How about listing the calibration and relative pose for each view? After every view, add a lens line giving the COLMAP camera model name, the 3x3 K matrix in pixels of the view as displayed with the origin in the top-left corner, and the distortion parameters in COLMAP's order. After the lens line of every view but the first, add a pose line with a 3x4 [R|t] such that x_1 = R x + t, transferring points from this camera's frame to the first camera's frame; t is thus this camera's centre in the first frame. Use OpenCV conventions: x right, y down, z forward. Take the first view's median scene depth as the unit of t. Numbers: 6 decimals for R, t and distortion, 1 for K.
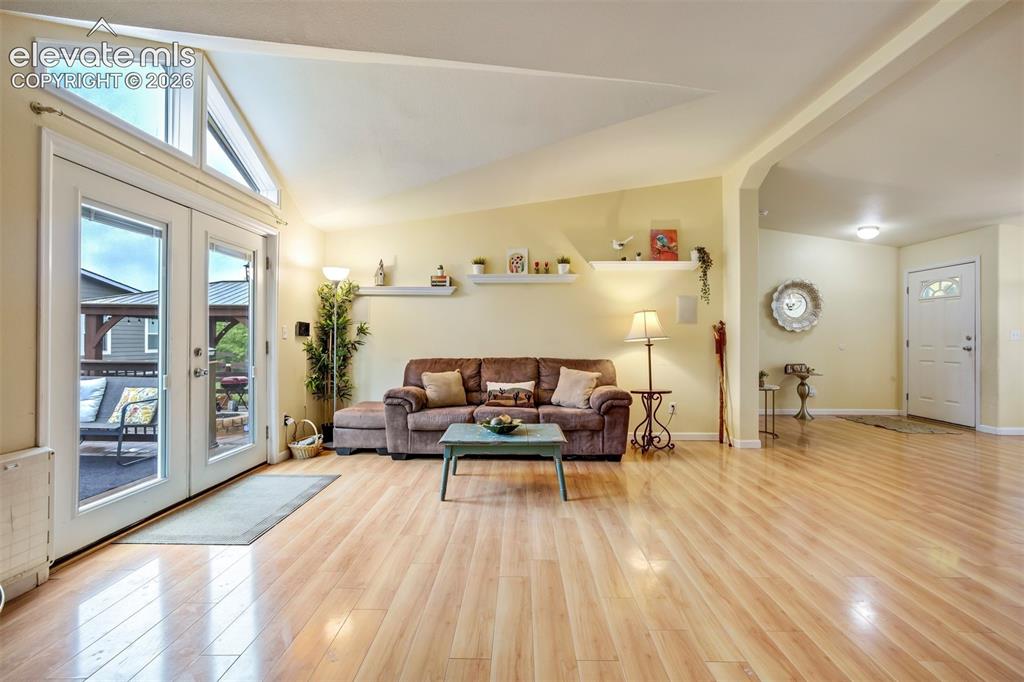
lens RADIAL K [[437.8, 0, 512.0], [0, 437.8, 341.0], [0, 0, 1]] dist [-0.064026, 0.025773]
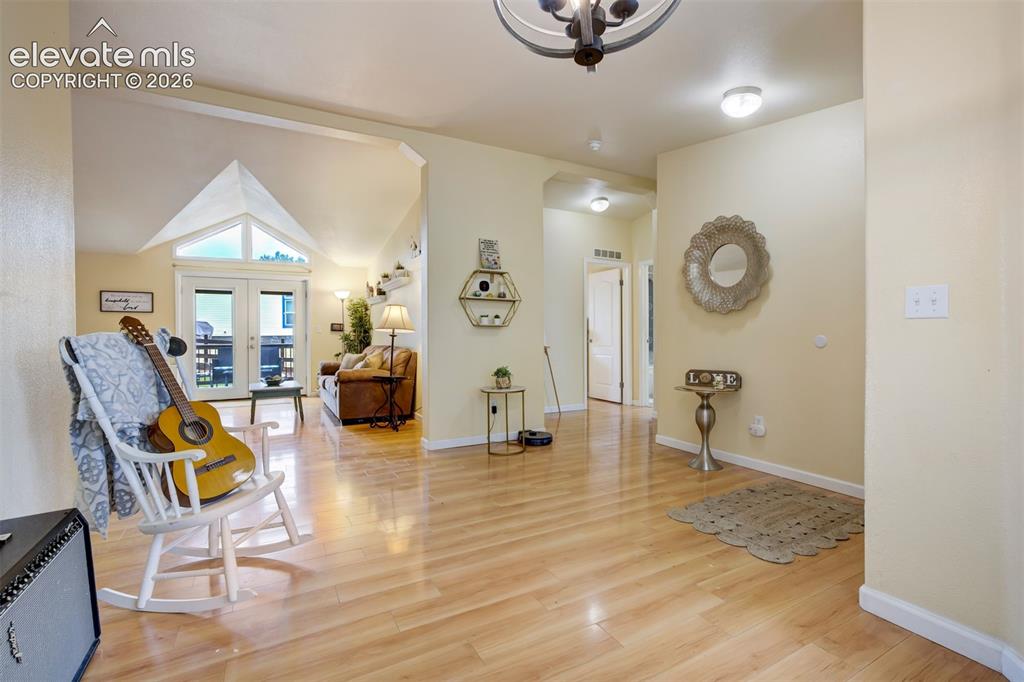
lens RADIAL K [[465.9, 0, 512.0], [0, 465.9, 341.0], [0, 0, 1]] dist [-0.000498, -0.000044]
pose [[0.496869, 0.011825, -0.867745, 1.423247], [0.003033, 0.999877, 0.015363, 0.002858], [0.867820, -0.010265, 0.496772, 0.609397]]
